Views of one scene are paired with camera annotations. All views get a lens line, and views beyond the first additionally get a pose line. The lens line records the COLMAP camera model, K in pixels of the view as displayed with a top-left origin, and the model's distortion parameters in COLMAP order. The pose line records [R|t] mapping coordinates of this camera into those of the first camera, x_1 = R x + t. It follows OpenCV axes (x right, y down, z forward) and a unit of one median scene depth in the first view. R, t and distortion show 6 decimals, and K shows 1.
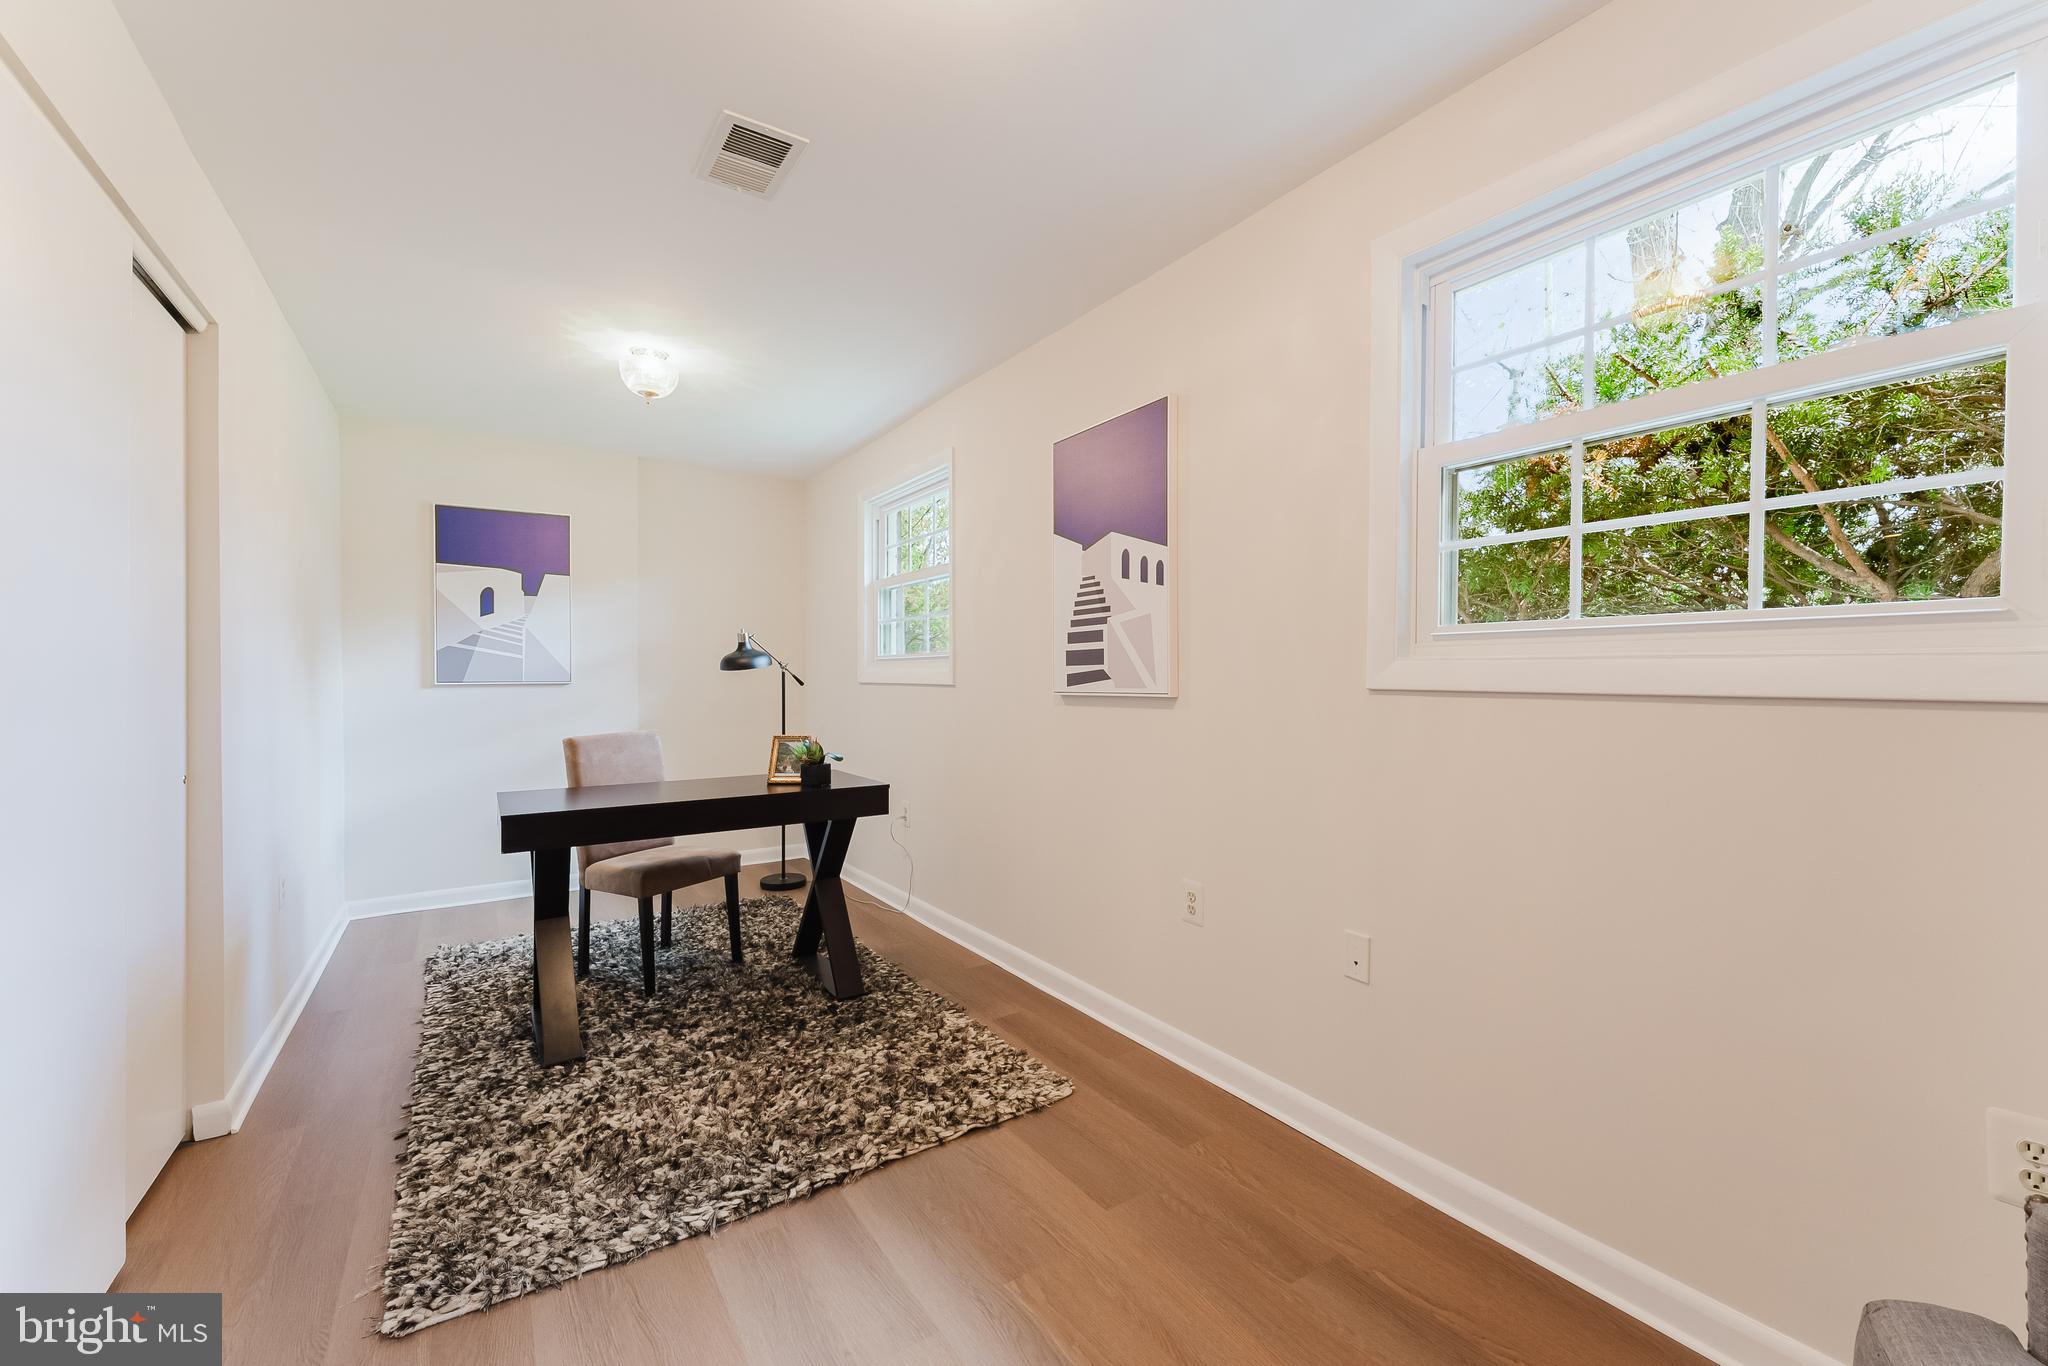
lens RADIAL K [[829.4, 0, 1037.3], [0, 829.4, 670.4], [0, 0, 1]] dist [-0.000865, -0.000398]
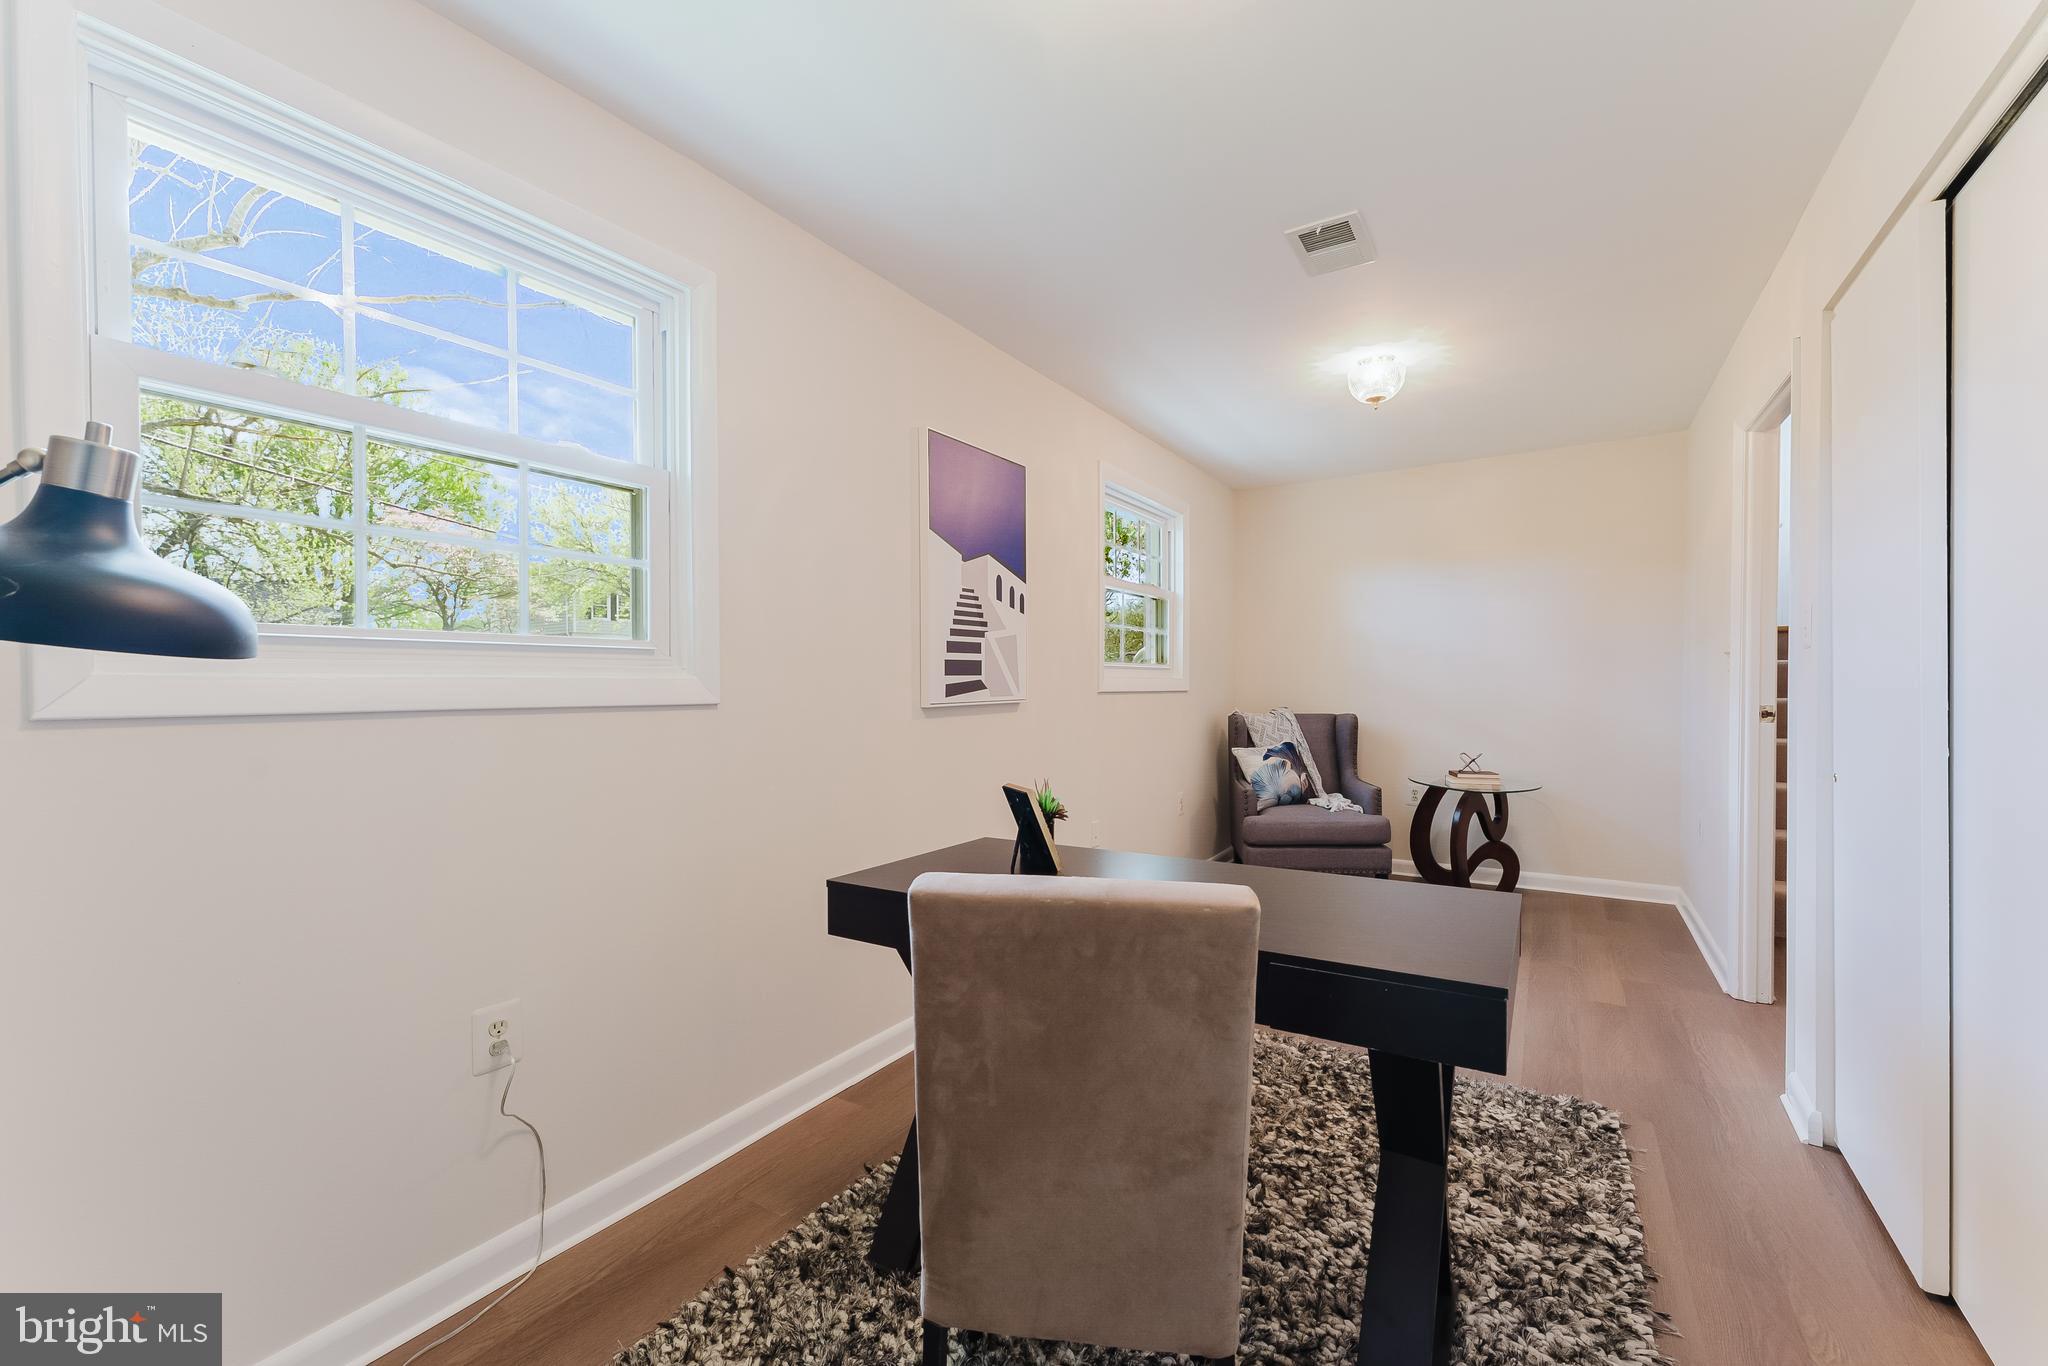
lens RADIAL K [[829.4, 0, 1036.7], [0, 829.4, 699.1], [0, 0, 1]] dist [-0.000865, -0.000398]
pose [[-0.403402, -0.003534, 0.915016, -0.930428], [0.011073, 0.999900, 0.008743, 0.015143], [-0.914956, 0.013659, -0.403323, 1.370900]]
